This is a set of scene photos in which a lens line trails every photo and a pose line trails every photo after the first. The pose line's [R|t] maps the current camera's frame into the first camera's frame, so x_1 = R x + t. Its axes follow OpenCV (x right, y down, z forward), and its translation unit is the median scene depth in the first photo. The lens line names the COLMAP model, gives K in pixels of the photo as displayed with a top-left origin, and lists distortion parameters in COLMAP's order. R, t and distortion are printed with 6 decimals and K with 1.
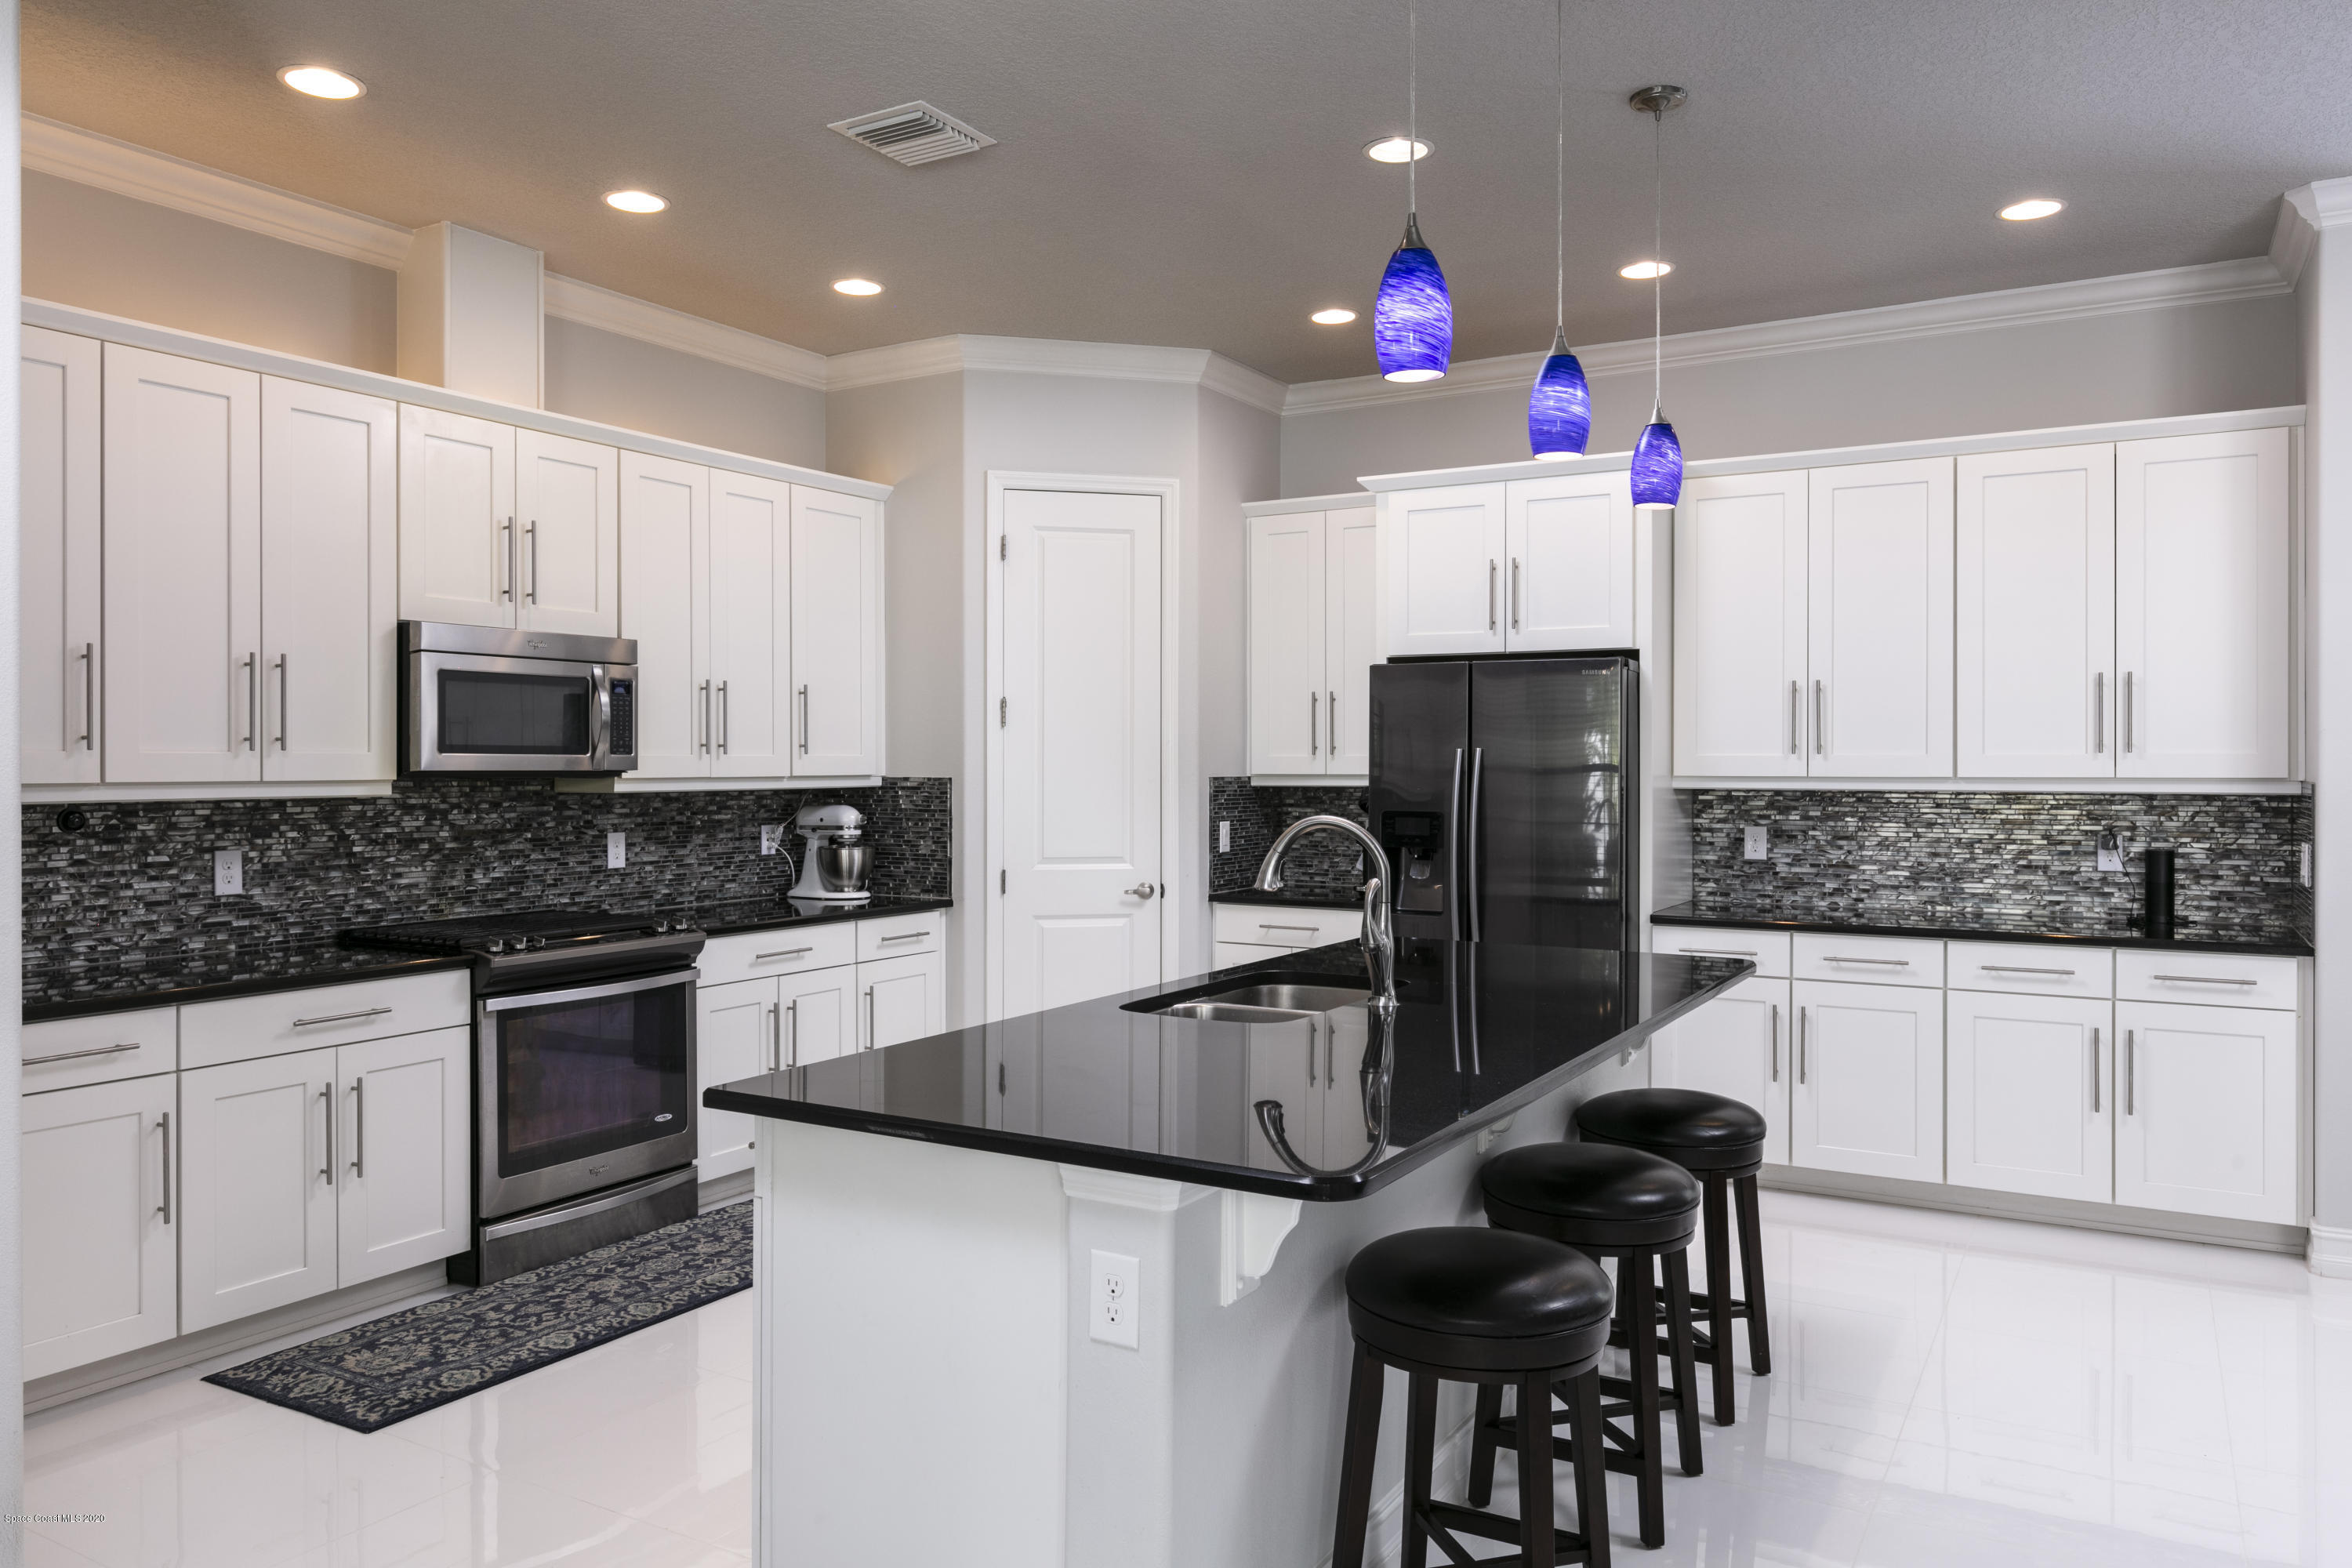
lens RADIAL K [[1652.7, 0, 1169.1], [0, 1652.7, 784.1], [0, 0, 1]] dist [-0.006701, -0.001761]
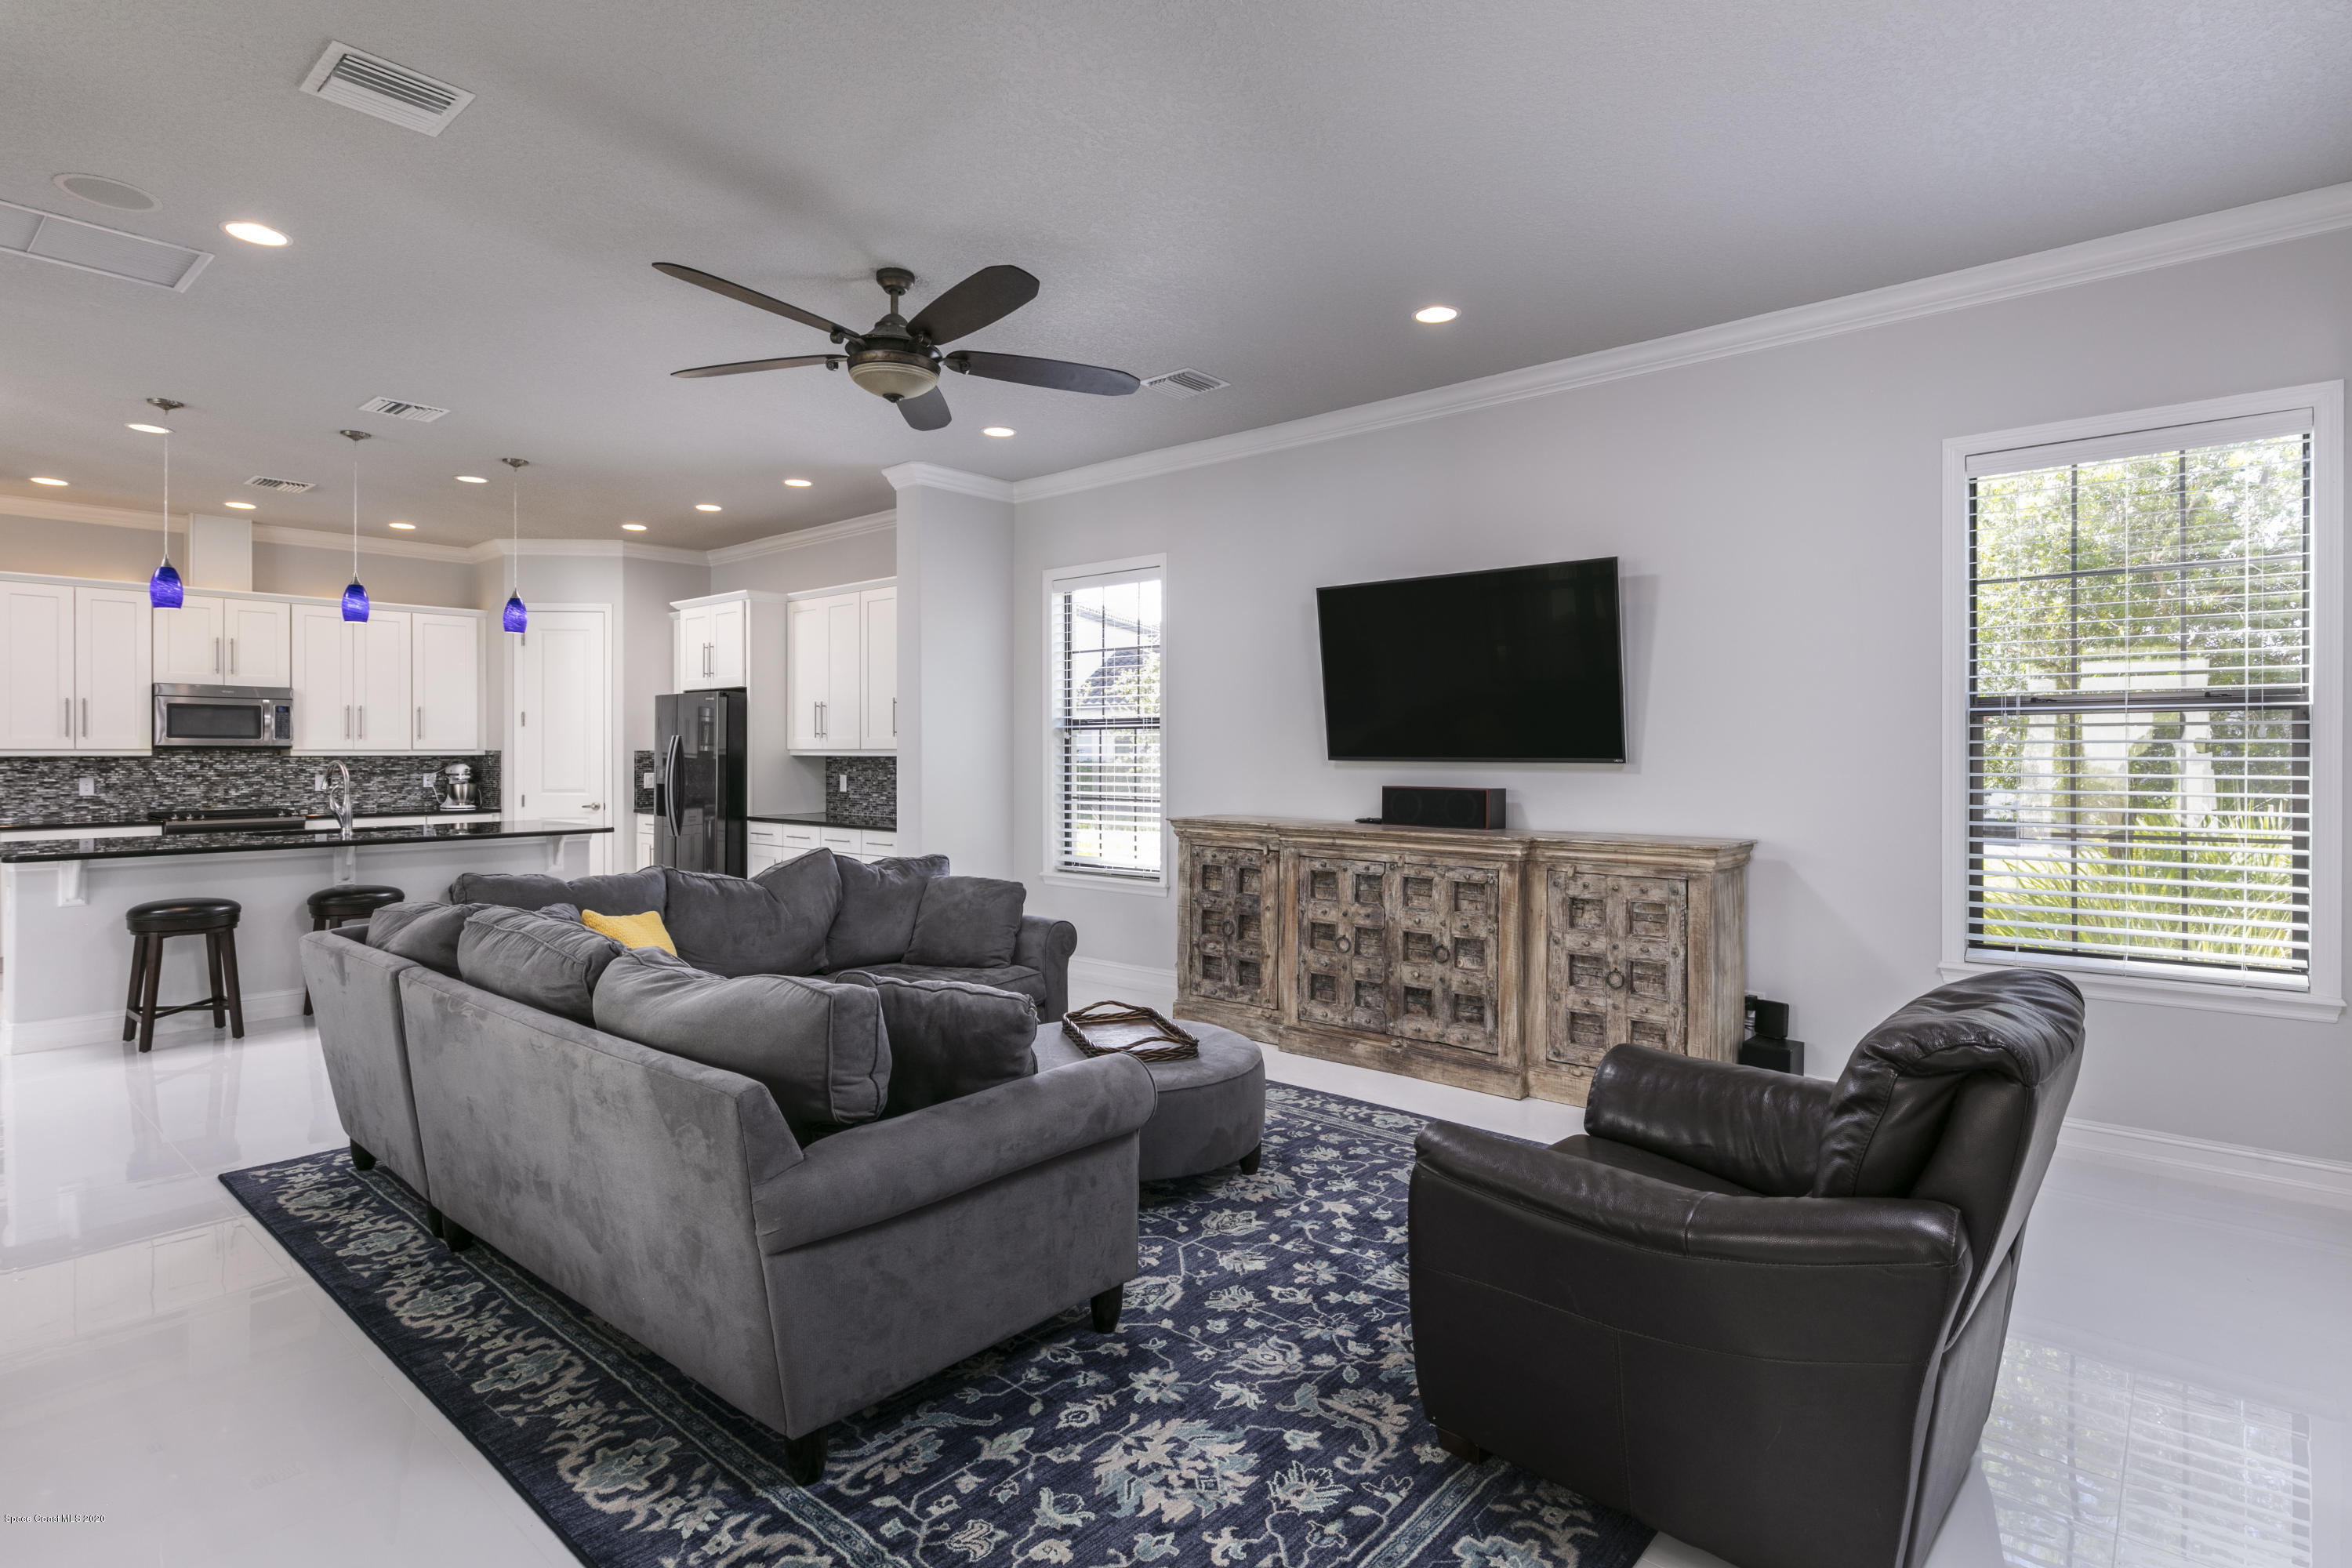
lens RADIAL K [[1196.6, 0, 1183.4], [0, 1196.6, 768.7], [0, 0, 1]] dist [0.000741, -0.000145]
pose [[0.982714, 0.002764, -0.185110, 1.200013], [-0.002717, 0.999996, 0.000508, 0.019090], [0.185111, 0.000003, 0.982718, -0.394590]]
